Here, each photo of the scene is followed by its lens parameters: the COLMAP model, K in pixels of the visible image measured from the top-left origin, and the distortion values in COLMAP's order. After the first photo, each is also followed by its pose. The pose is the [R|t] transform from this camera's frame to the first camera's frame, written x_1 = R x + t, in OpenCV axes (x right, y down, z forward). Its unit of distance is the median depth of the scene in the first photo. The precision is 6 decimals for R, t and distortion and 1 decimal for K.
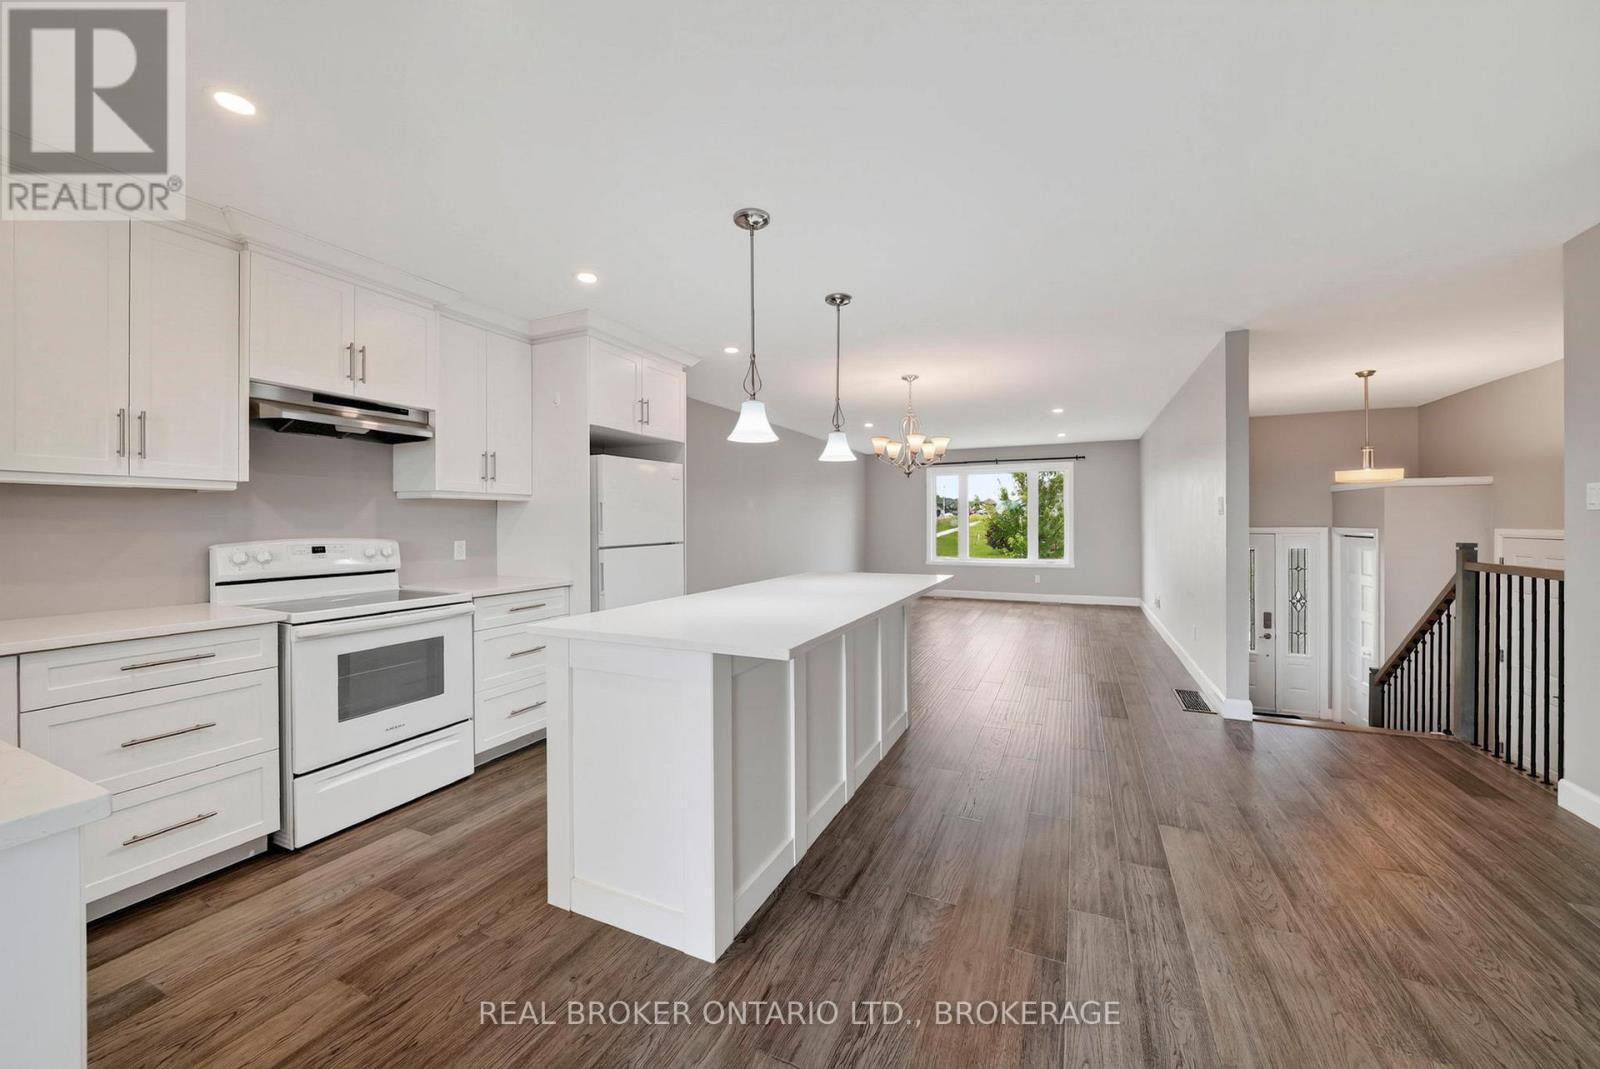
lens RADIAL K [[589.8, 0, 807.5], [0, 589.8, 525.3], [0, 0, 1]] dist [-0.016911, 0.000348]
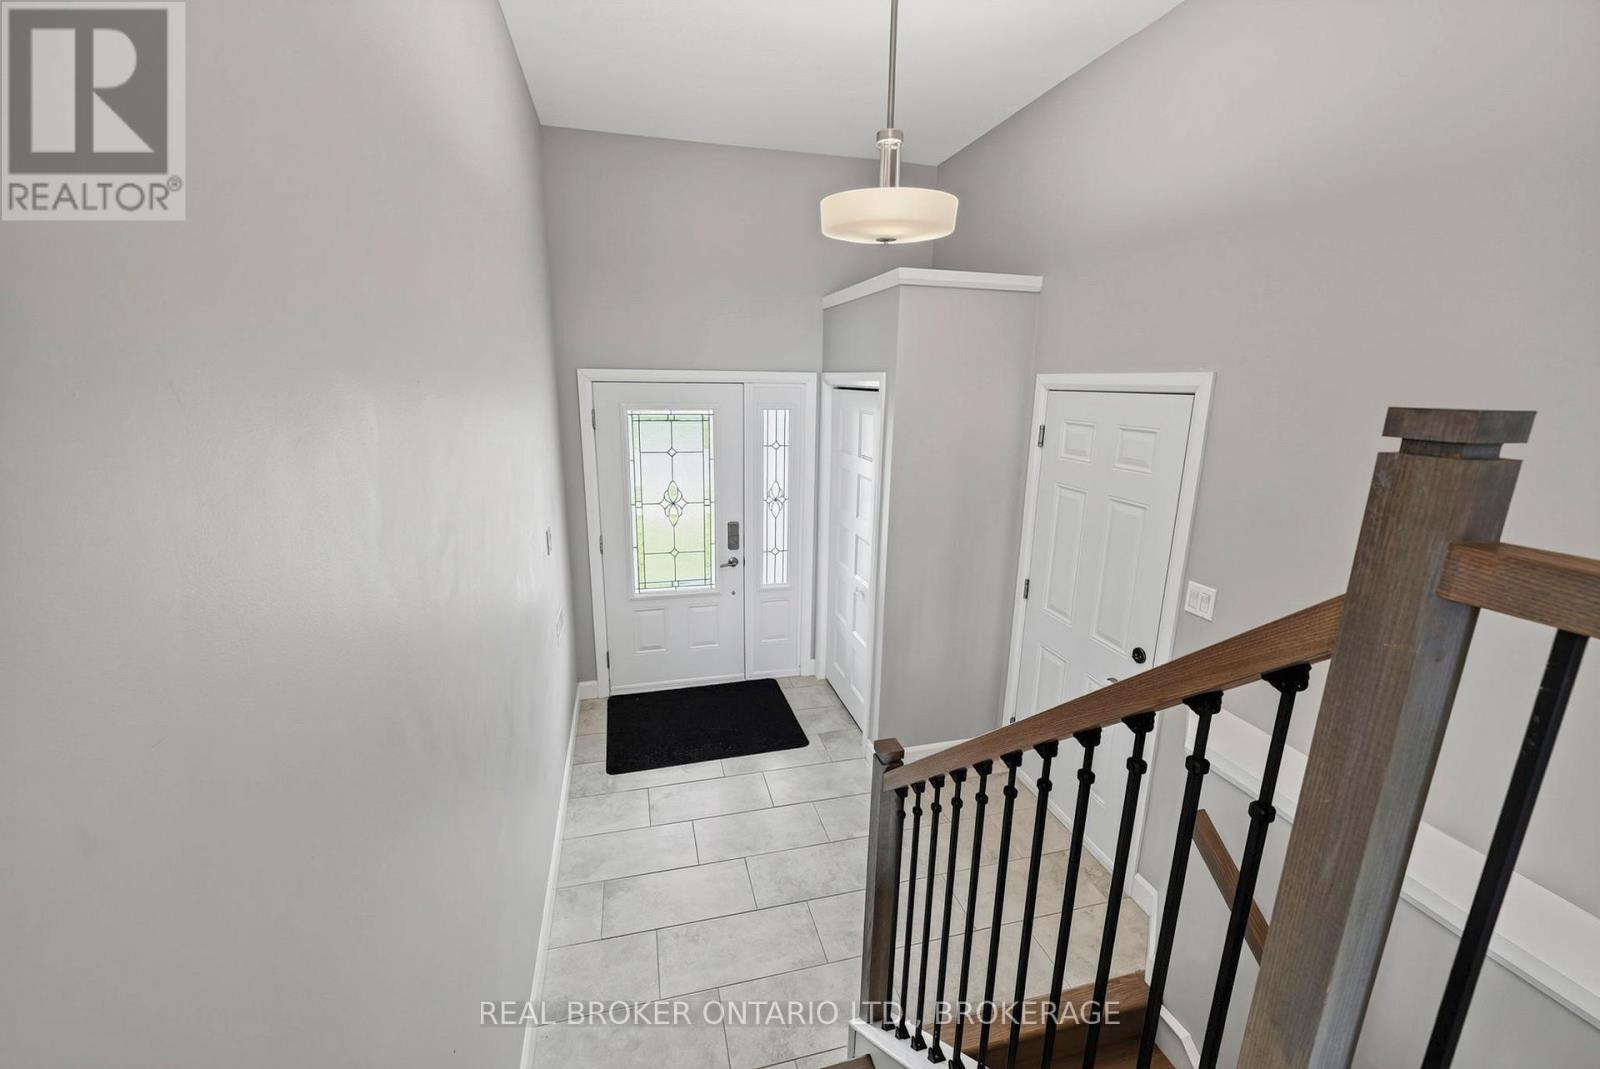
lens RADIAL K [[645.5, 0, 796.0], [0, 645.5, 535.1], [0, 0, 1]] dist [-0.002821, 0.000065]
pose [[0.777618, -0.133776, 0.614341, 0.442423], [-0.014603, 0.972996, 0.230359, 0.013061], [-0.628568, -0.188102, 0.754666, 0.475397]]
